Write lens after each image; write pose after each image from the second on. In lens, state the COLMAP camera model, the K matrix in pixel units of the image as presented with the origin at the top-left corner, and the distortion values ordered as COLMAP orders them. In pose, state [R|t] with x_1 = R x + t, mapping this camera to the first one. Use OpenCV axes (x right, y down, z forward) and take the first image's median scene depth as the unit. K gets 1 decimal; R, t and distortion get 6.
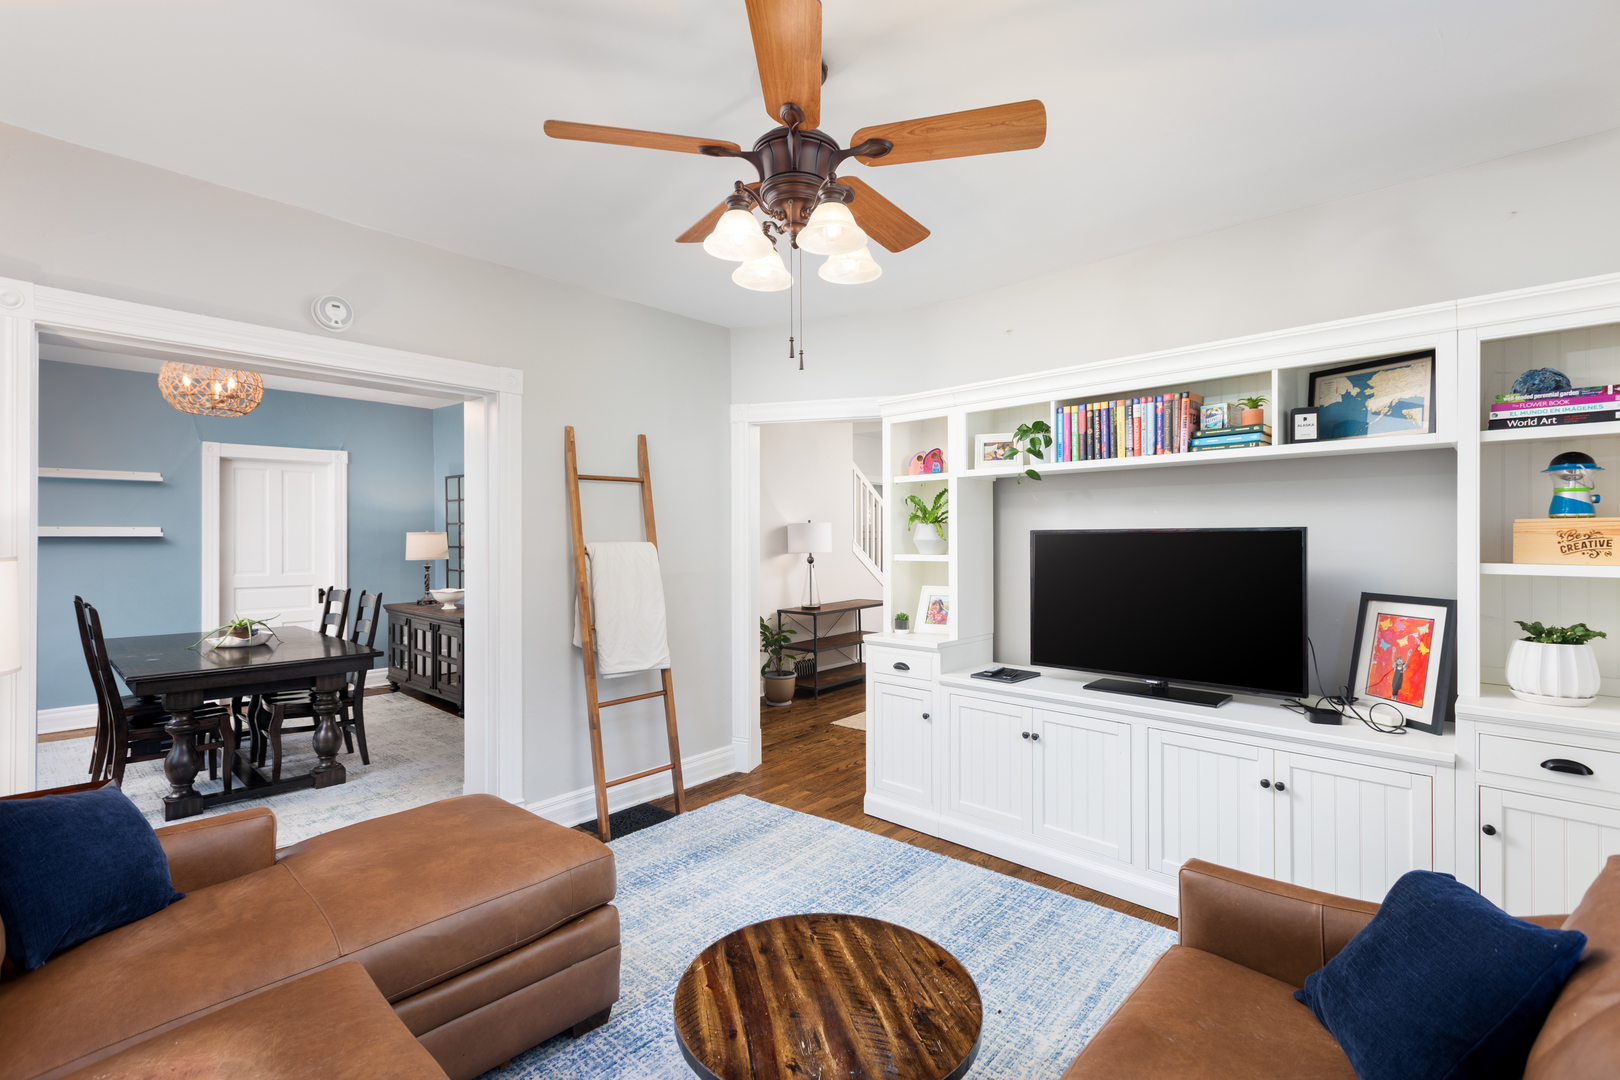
lens RADIAL K [[726.6, 0, 805.8], [0, 726.6, 529.0], [0, 0, 1]] dist [0.003167, 0.000357]
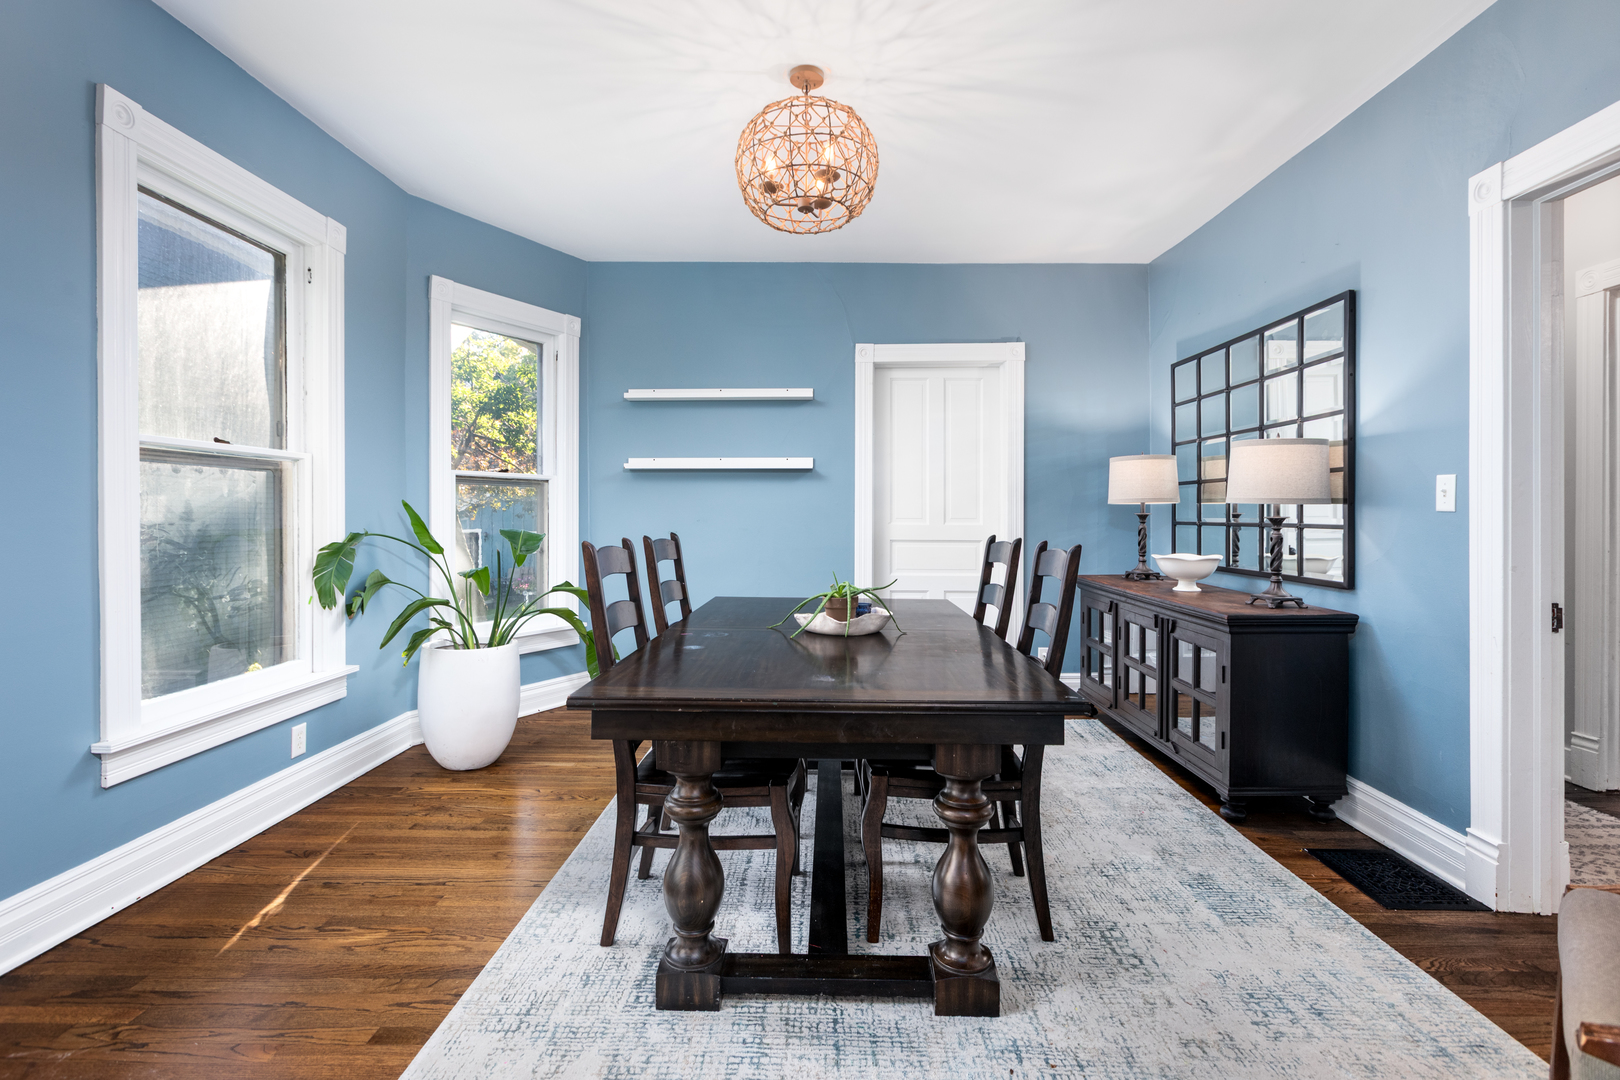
lens RADIAL K [[738.8, 0, 819.2], [0, 738.8, 533.4], [0, 0, 1]] dist [-0.000144, 0.000117]
pose [[0.661435, 0.019709, -0.749743, -0.295646], [0.007470, 0.999432, 0.032863, 0.053601], [0.749965, -0.027337, 0.660912, 0.492600]]
